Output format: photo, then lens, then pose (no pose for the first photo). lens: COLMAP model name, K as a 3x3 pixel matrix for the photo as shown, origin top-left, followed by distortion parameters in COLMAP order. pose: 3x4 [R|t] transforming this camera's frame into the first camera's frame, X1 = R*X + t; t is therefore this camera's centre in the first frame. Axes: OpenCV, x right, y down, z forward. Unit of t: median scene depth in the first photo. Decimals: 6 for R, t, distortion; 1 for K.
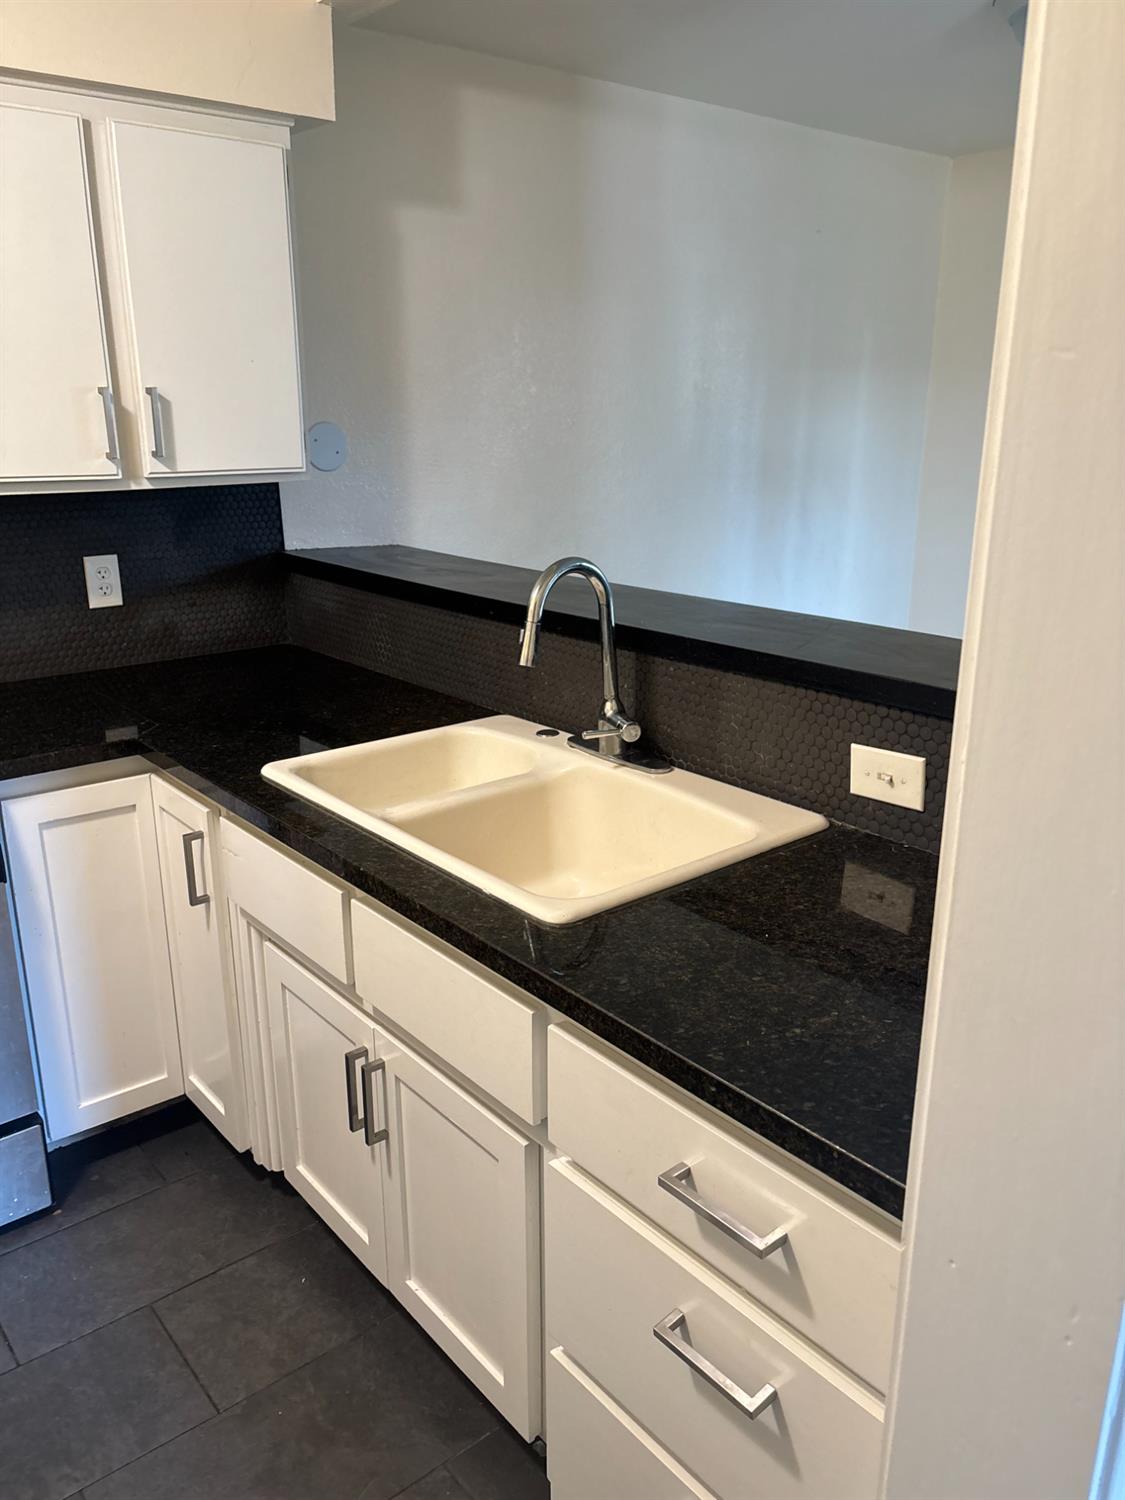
lens RADIAL K [[1133.9, 0, 563.2], [0, 1133.9, 754.1], [0, 0, 1]] dist [0.039313, -0.047225]
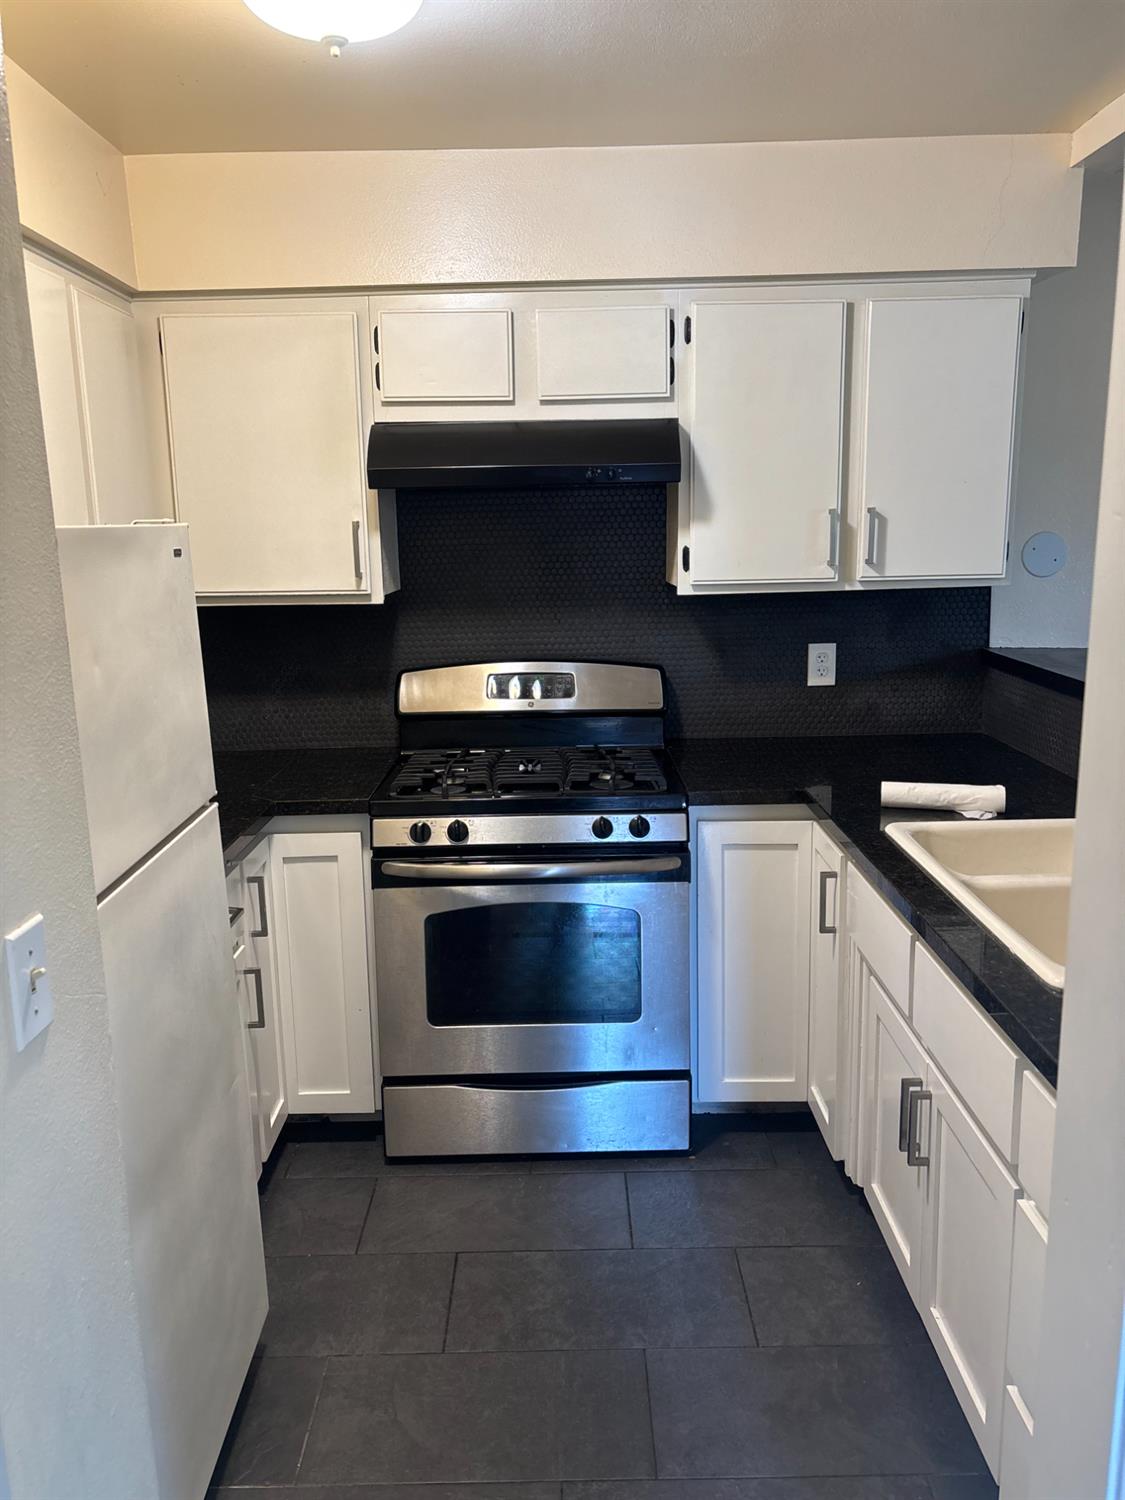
lens RADIAL K [[1130.2, 0, 562.5], [0, 1130.2, 750.0], [0, 0, 1]] dist [0.038977, -0.082377]
pose [[0.770953, 0.111720, -0.627017, 0.168824], [-0.166004, 0.985714, -0.028480, 0.020057], [0.614878, 0.126044, 0.778485, -0.104017]]
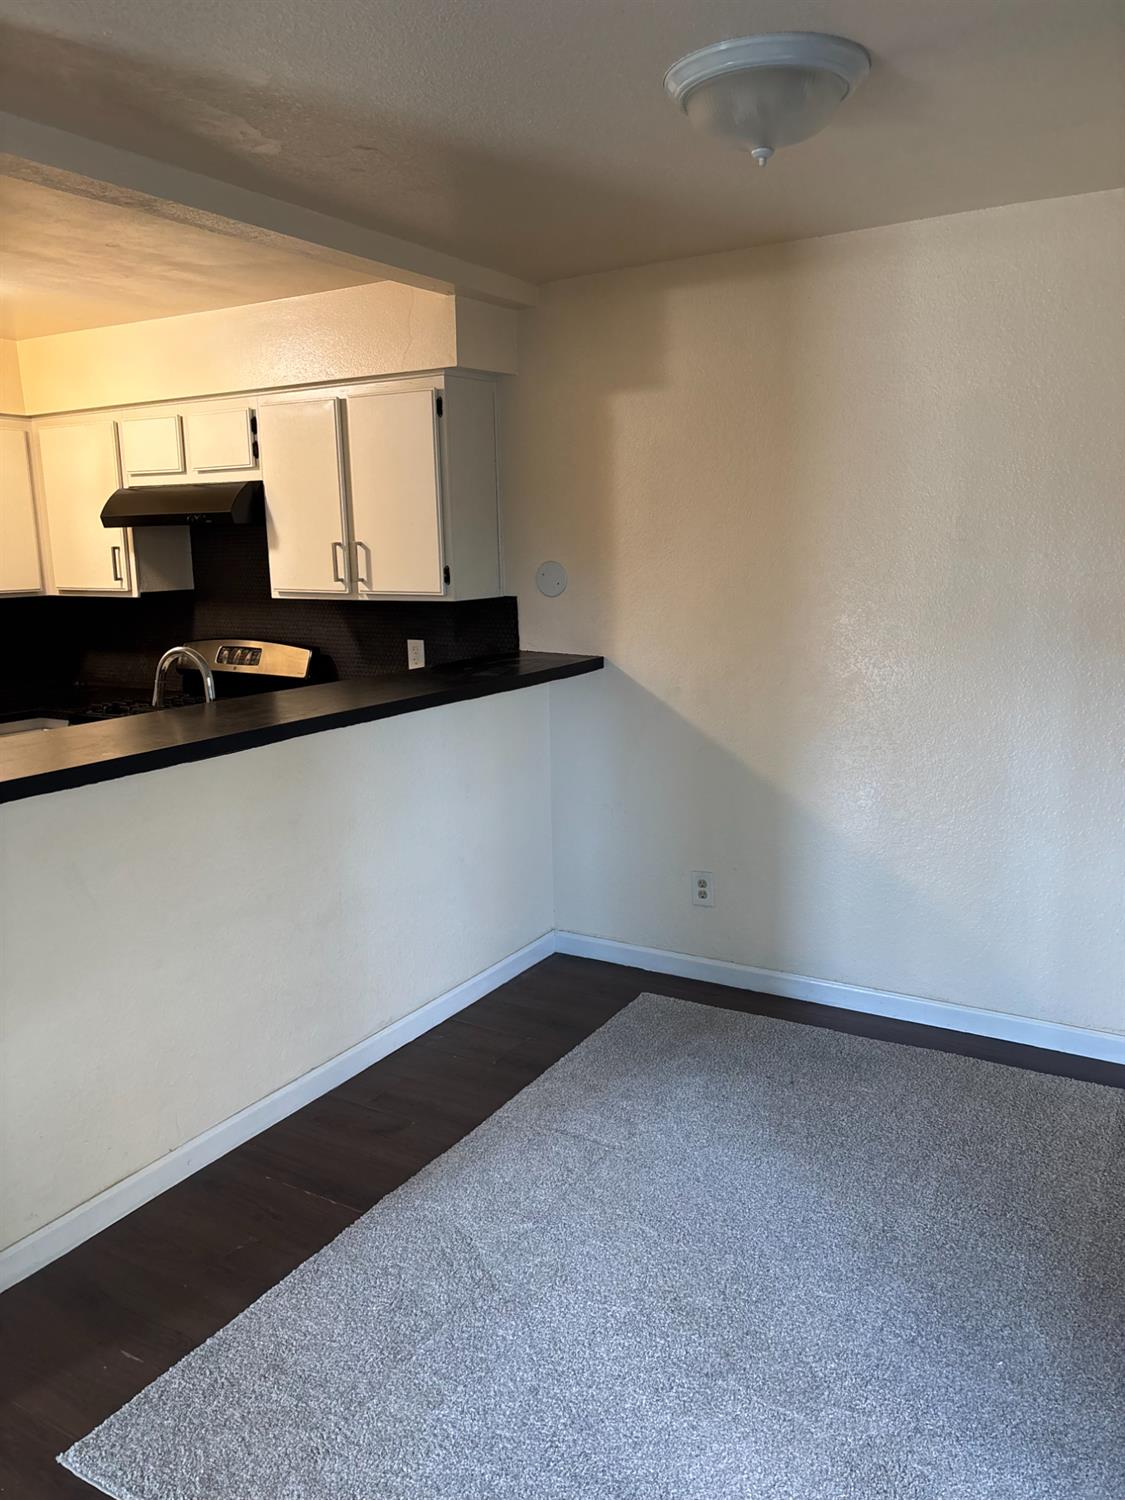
lens RADIAL K [[1133.9, 0, 563.2], [0, 1133.9, 754.1], [0, 0, 1]] dist [0.039313, -0.047225]
pose [[0.325246, 0.173219, -0.929629, 1.388317], [-0.260974, 0.961343, 0.087823, -0.247447], [0.908905, 0.214045, 0.357879, 0.743894]]
